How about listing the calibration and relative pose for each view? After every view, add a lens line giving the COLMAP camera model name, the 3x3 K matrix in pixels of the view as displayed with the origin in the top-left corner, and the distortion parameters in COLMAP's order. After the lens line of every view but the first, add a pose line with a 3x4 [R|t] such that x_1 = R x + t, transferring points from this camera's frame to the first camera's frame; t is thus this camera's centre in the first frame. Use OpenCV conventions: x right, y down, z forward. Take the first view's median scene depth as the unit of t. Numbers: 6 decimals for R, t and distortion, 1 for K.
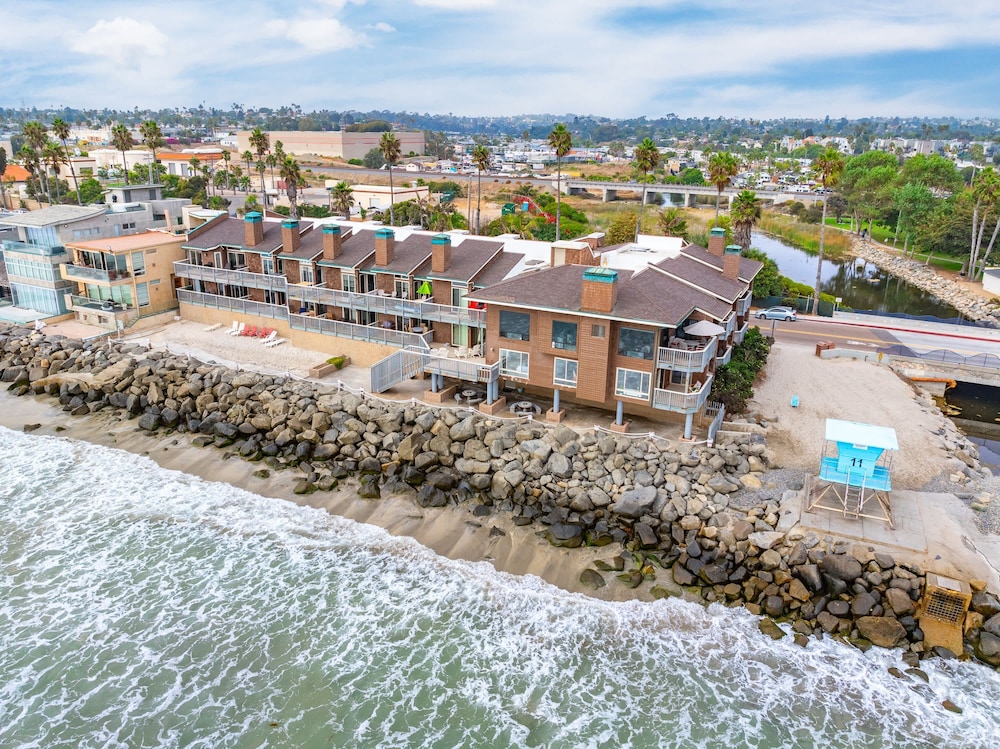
lens RADIAL K [[704.4, 0, 501.3], [0, 704.4, 370.6], [0, 0, 1]] dist [-0.038852, 0.003415]
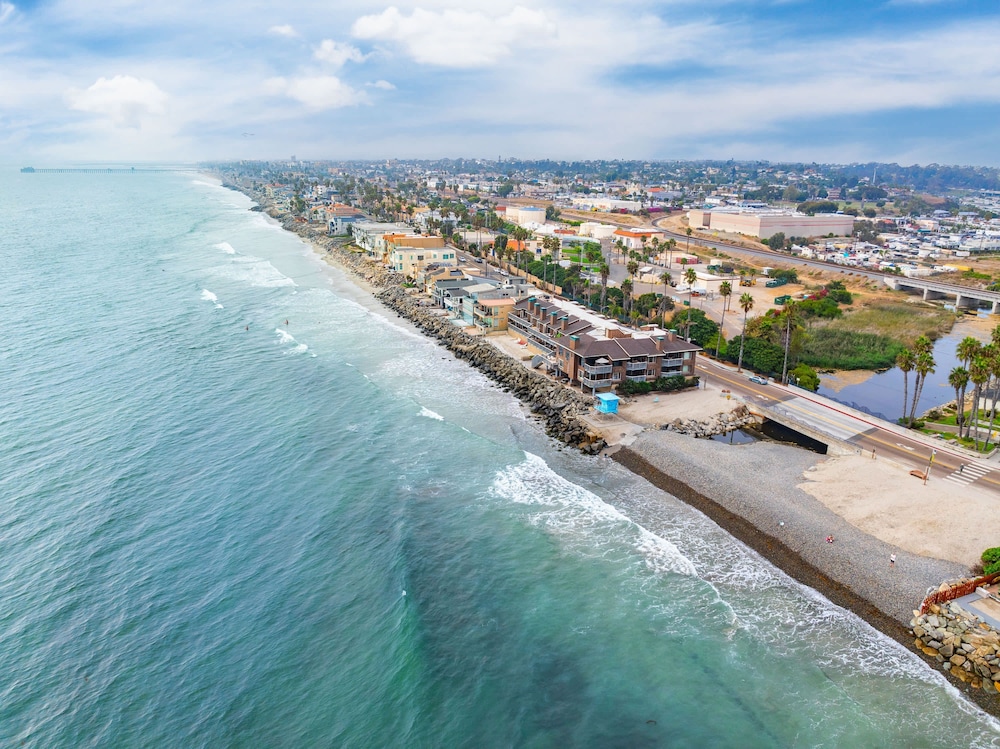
lens RADIAL K [[704.4, 0, 500.5], [0, 704.4, 373.5], [0, 0, 1]] dist [-0.038852, 0.003415]
pose [[0.751172, 0.184819, -0.633706, 1.687861], [-0.218364, 0.975530, 0.025671, 0.009602], [0.622943, 0.119095, 0.773148, -1.420834]]
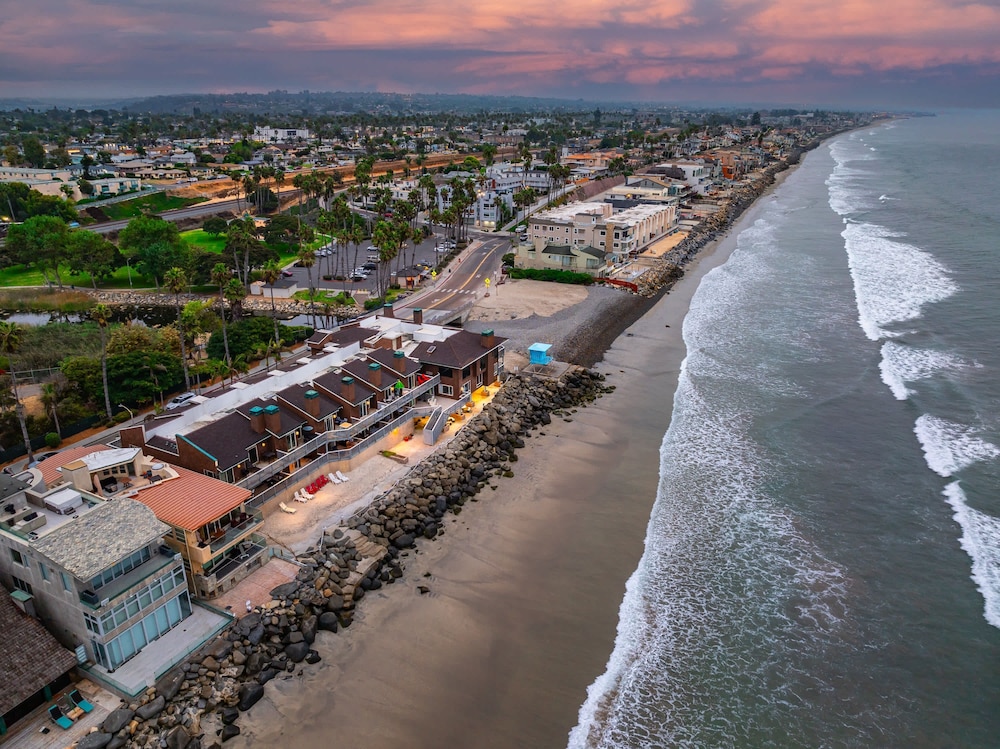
lens RADIAL K [[704.4, 0, 503.6], [0, 704.4, 372.0], [0, 0, 1]] dist [-0.038852, 0.003415]
pose [[0.006709, -0.371934, 0.928235, -1.878265], [0.319823, 0.880297, 0.350414, -0.741596], [-0.947453, 0.294520, 0.124859, 0.612219]]
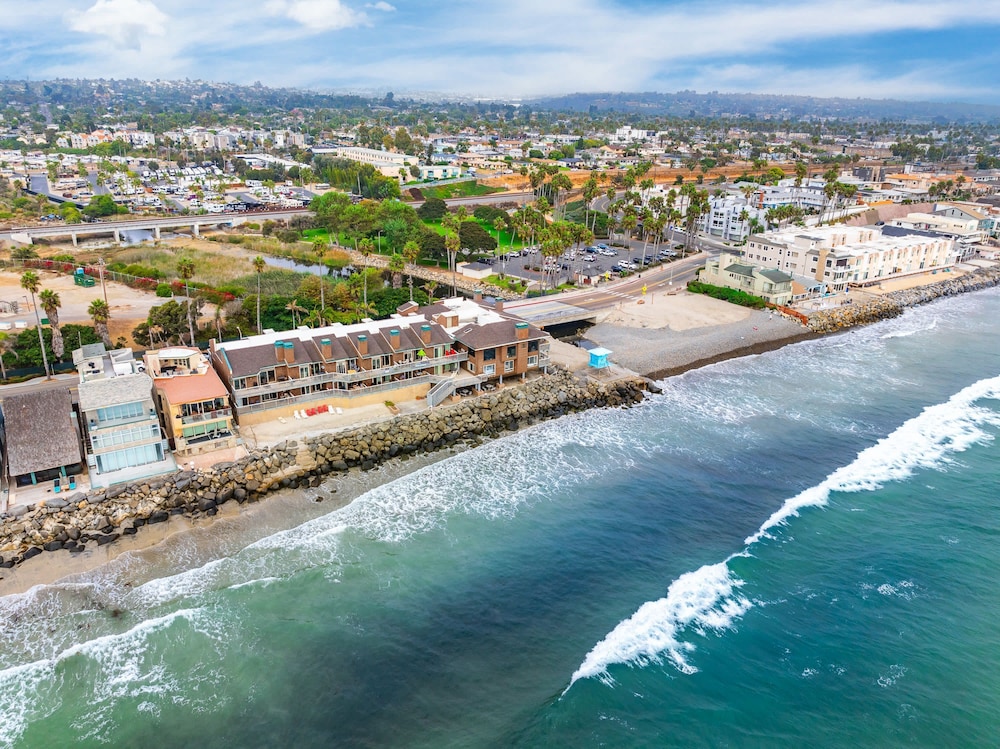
lens RADIAL K [[704.4, 0, 499.3], [0, 704.4, 374.1], [0, 0, 1]] dist [-0.038852, 0.003415]
pose [[0.524965, -0.317367, 0.789741, -1.820426], [0.267356, 0.942402, 0.200996, -0.460009], [-0.808043, 0.105626, 0.579577, -0.396379]]
